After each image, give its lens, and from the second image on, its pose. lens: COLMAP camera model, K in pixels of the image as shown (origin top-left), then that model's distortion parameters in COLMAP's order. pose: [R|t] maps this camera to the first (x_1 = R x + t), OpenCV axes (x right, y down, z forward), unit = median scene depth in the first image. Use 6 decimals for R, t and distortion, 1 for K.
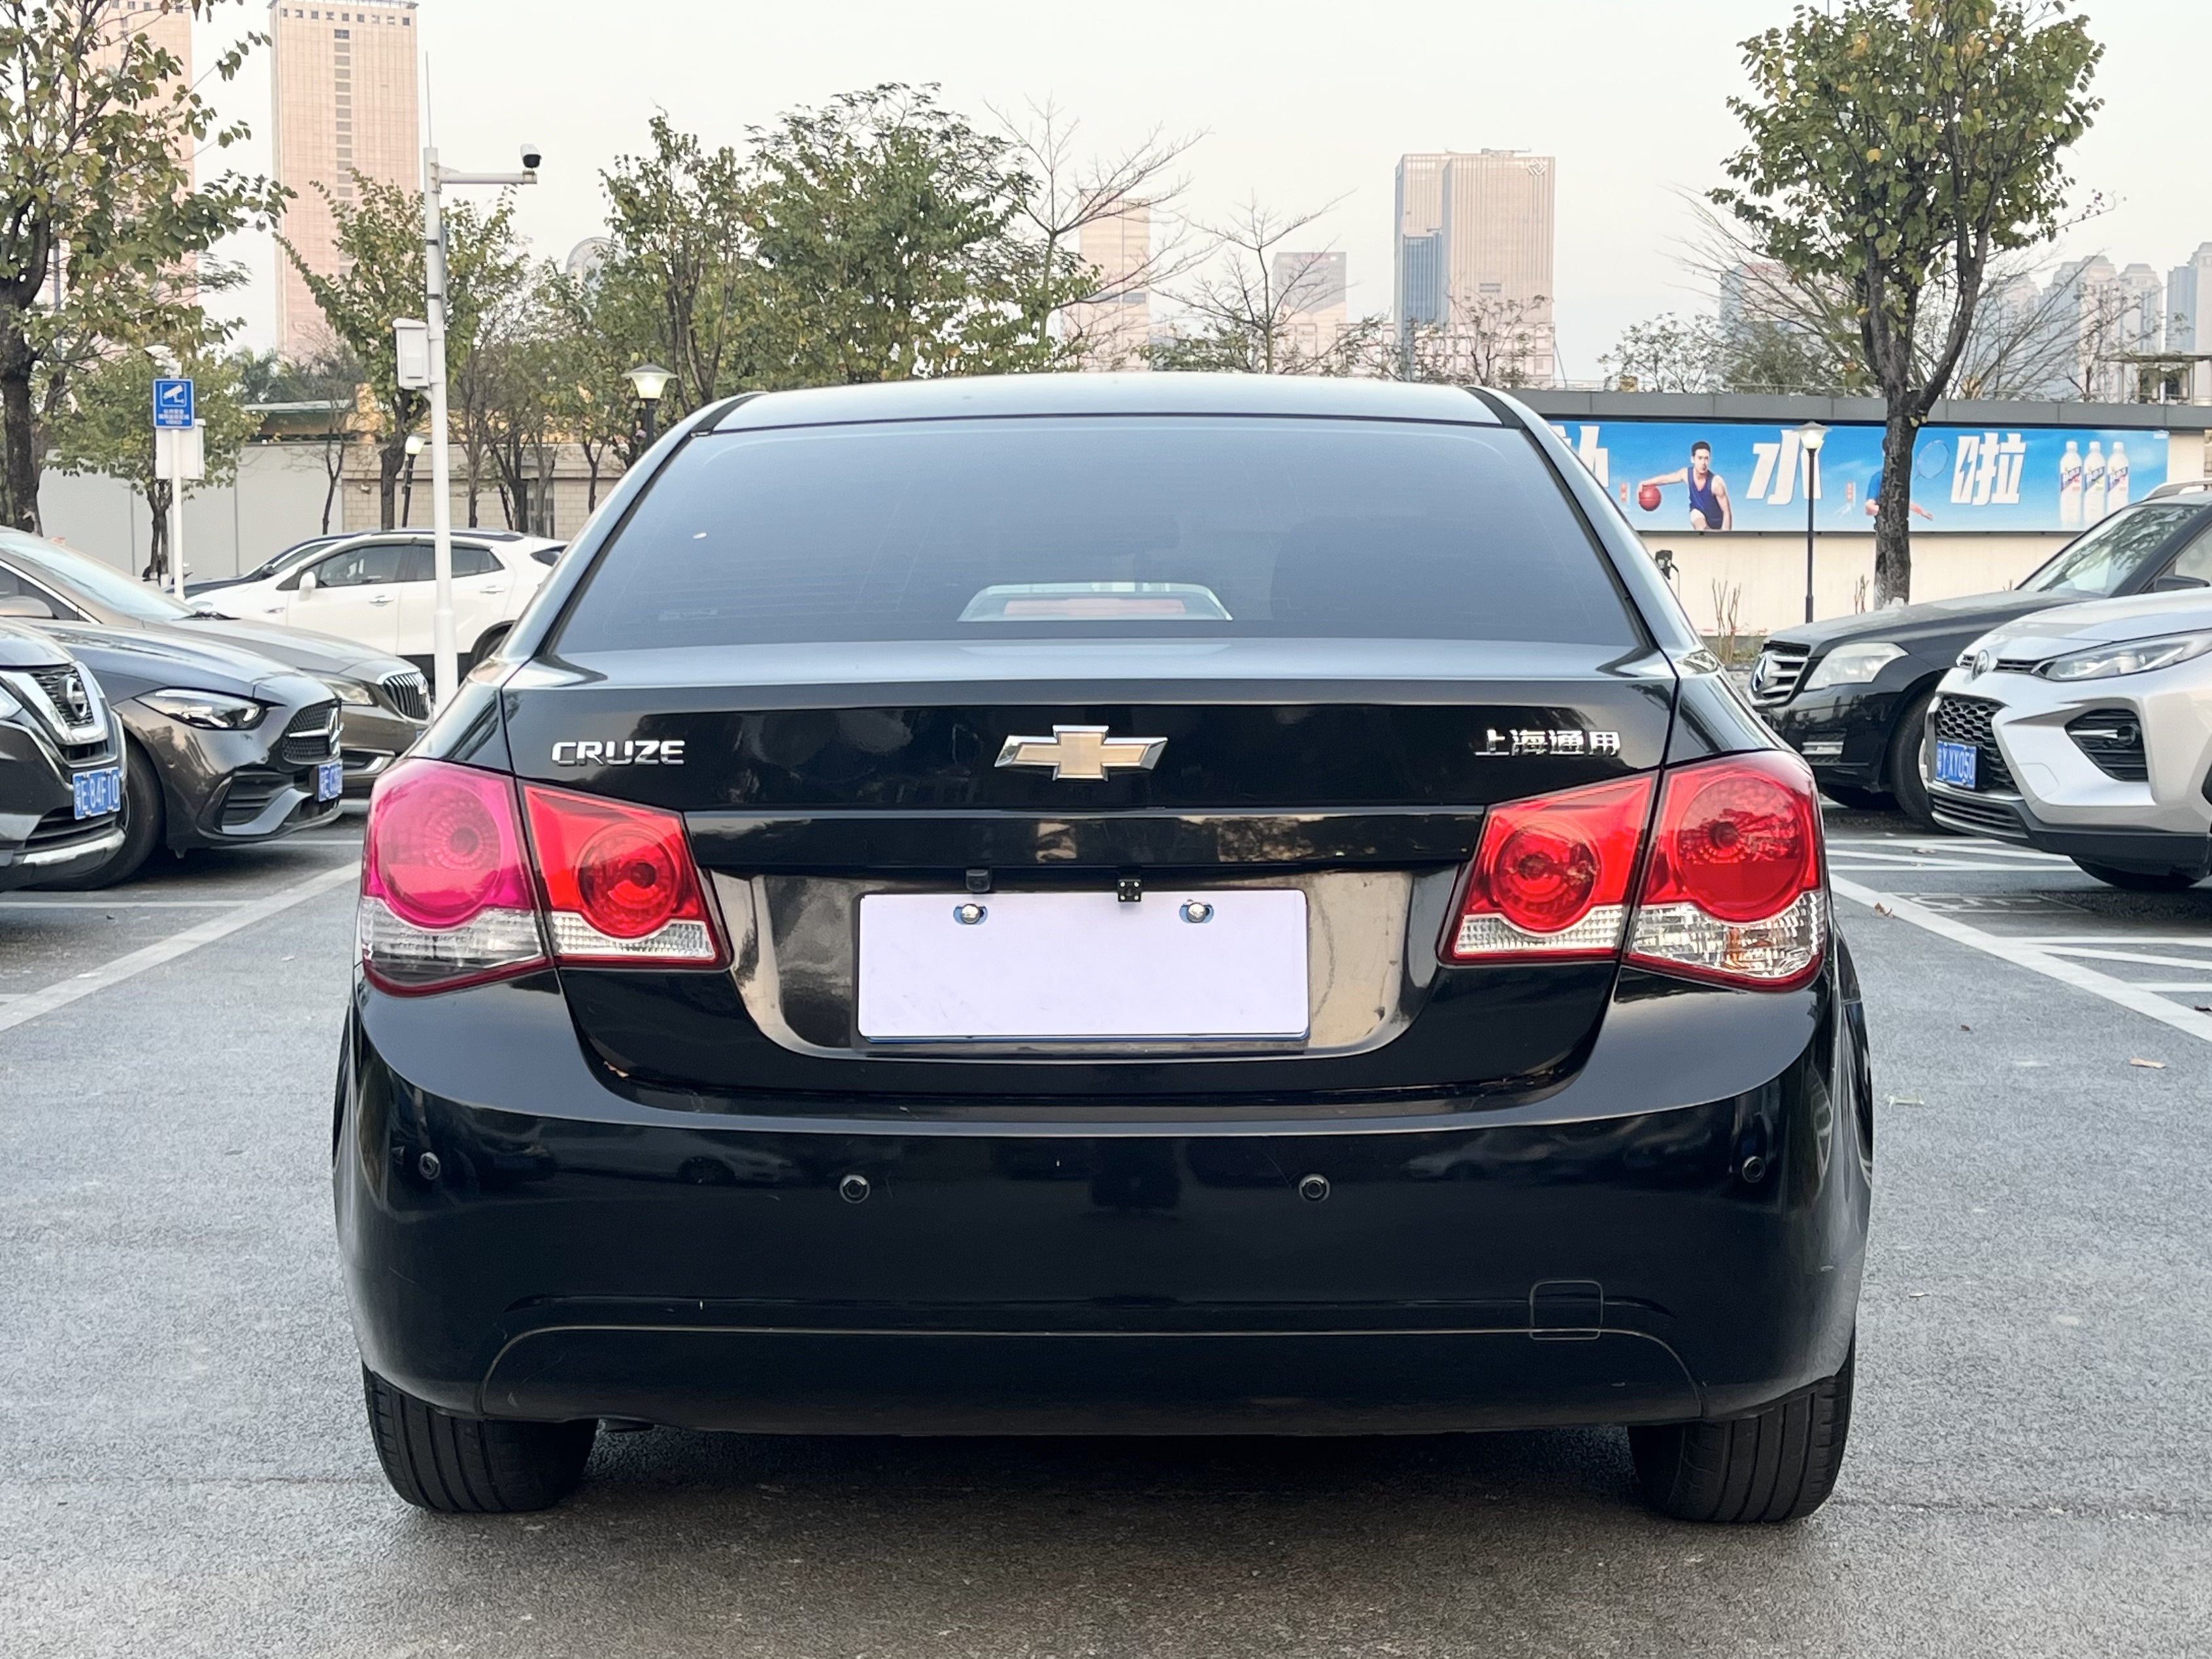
lens RADIAL K [[3067.6, 0, 1106.0], [0, 3067.6, 829.5], [0, 0, 1]] dist [0.153391, -0.474719]
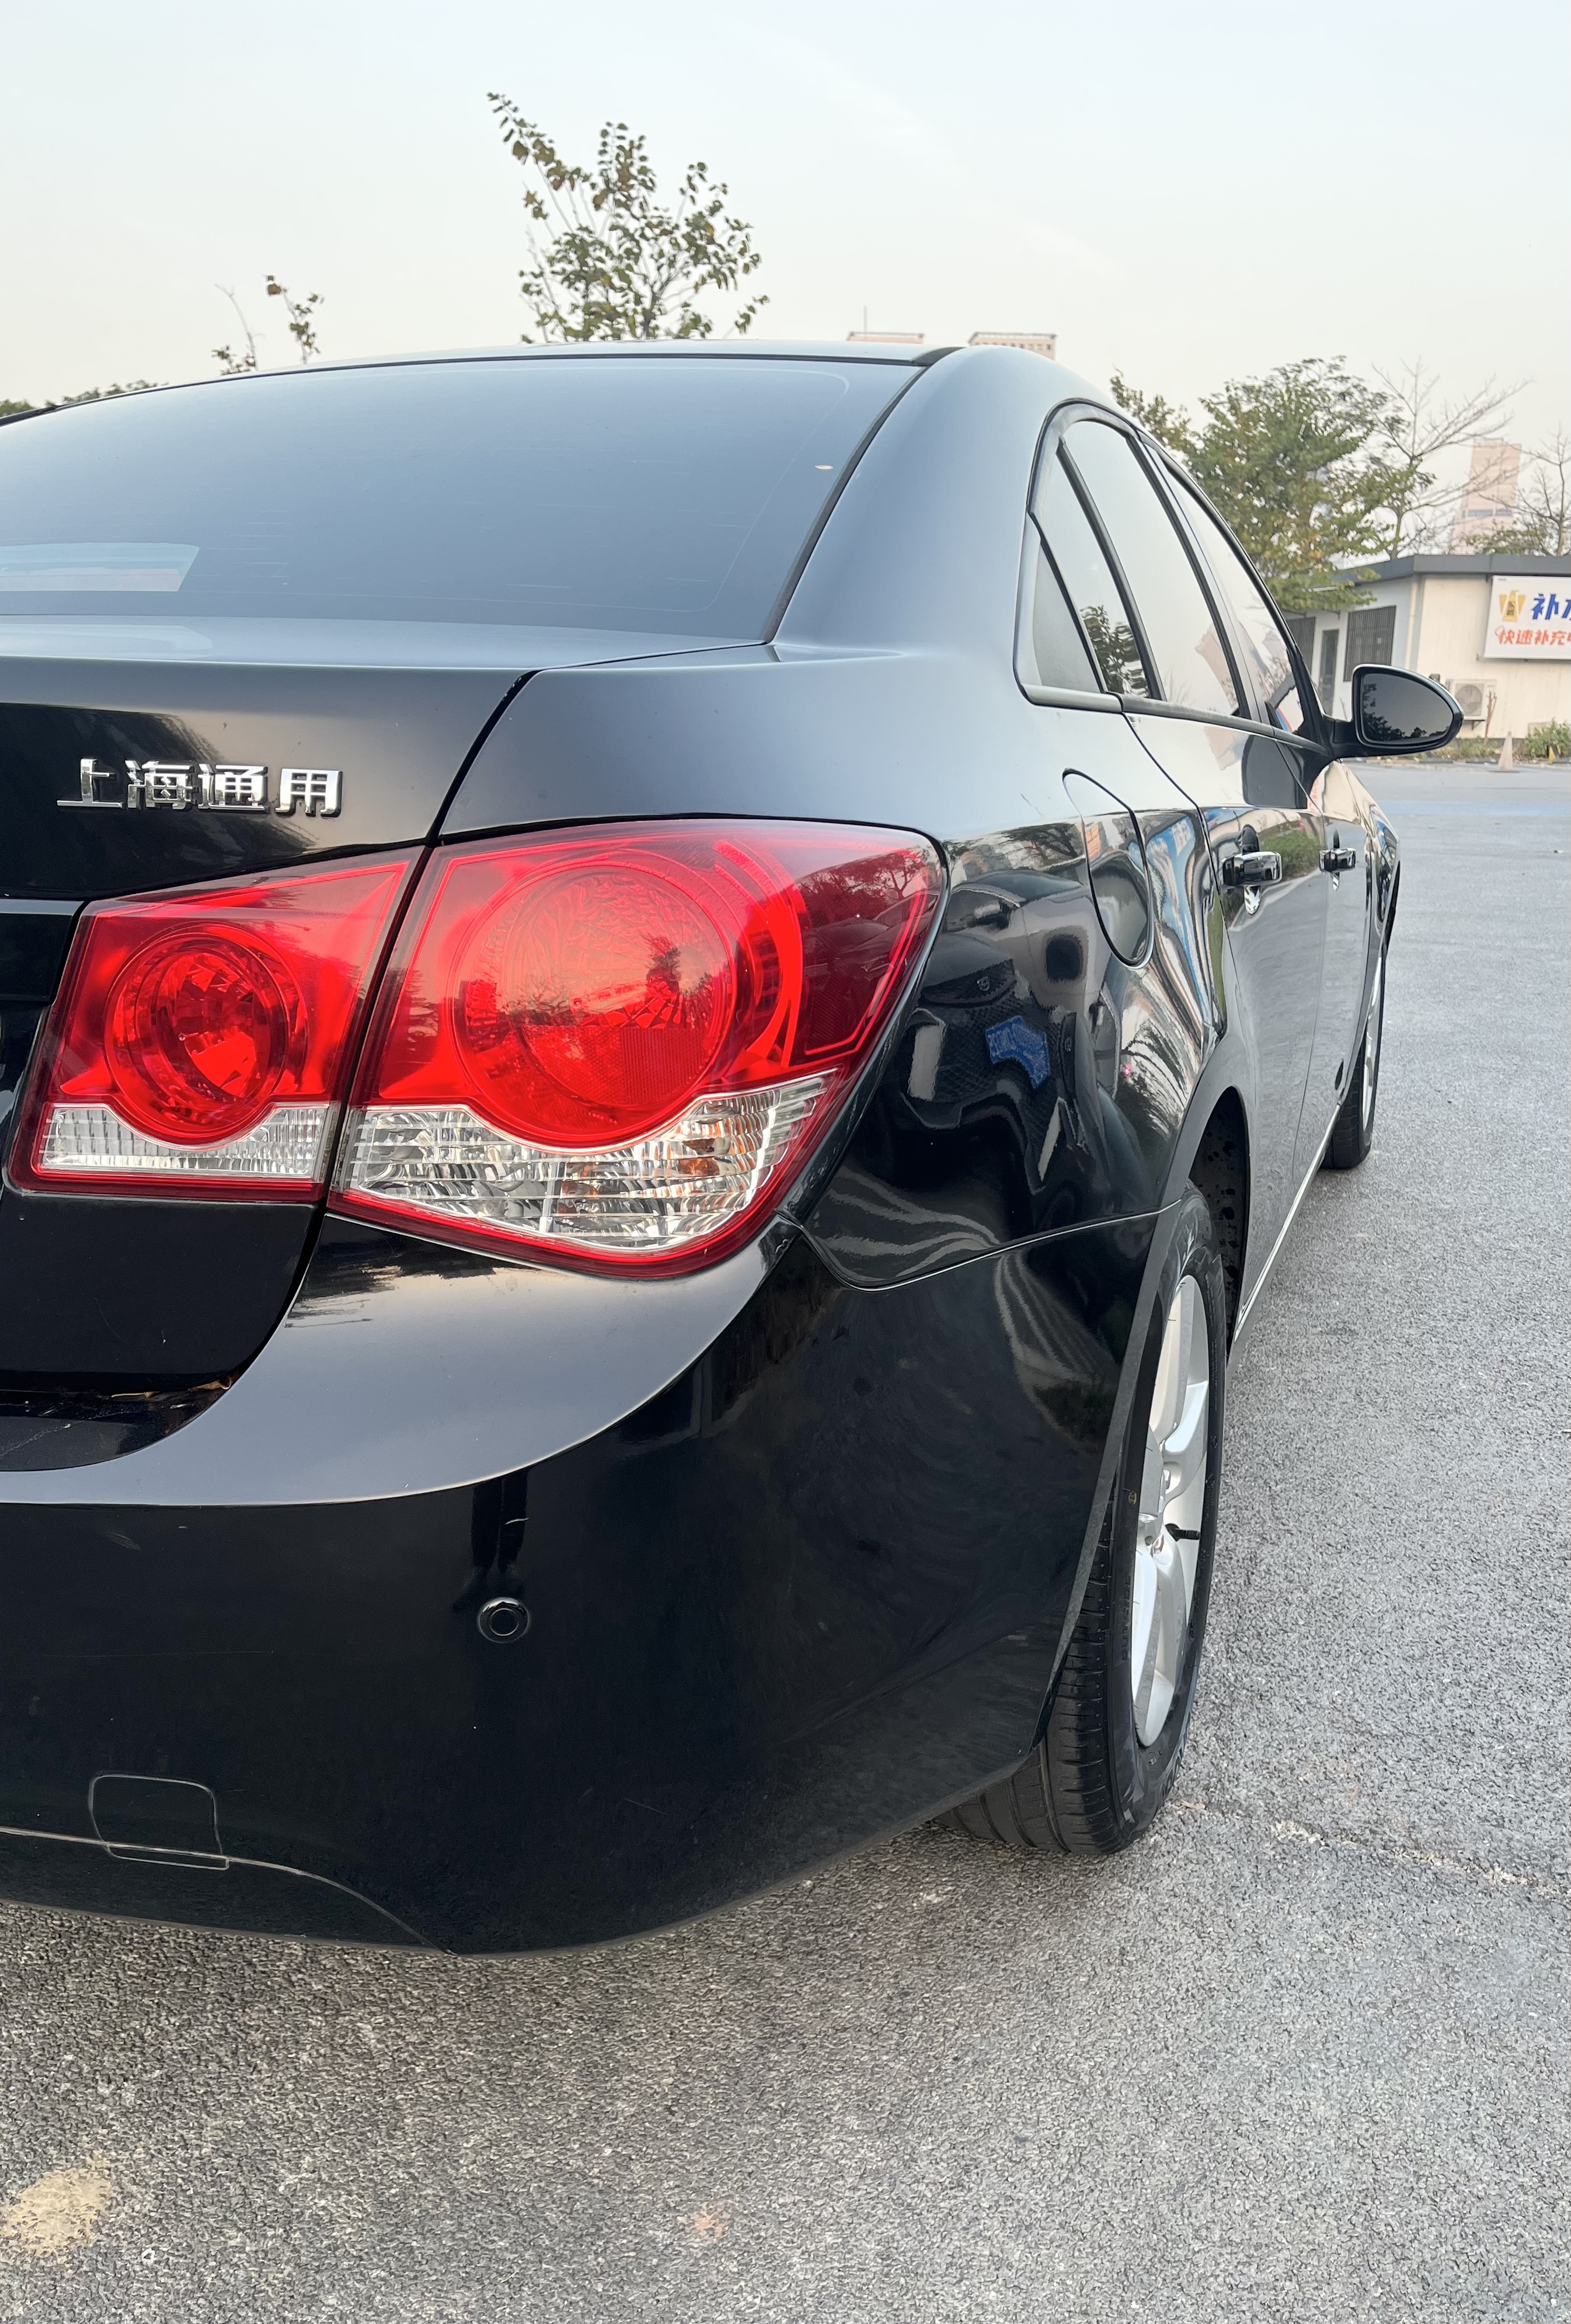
lens RADIAL K [[1791.3, 0, 850.1], [0, 1791.3, 1186.1], [0, 0, 1]] dist [0.037465, 0.001231]
pose [[0.950377, 0.091237, -0.297422, 0.055120], [-0.035711, 0.981704, 0.187037, -0.003617], [0.309045, -0.167134, 0.936246, 0.116785]]
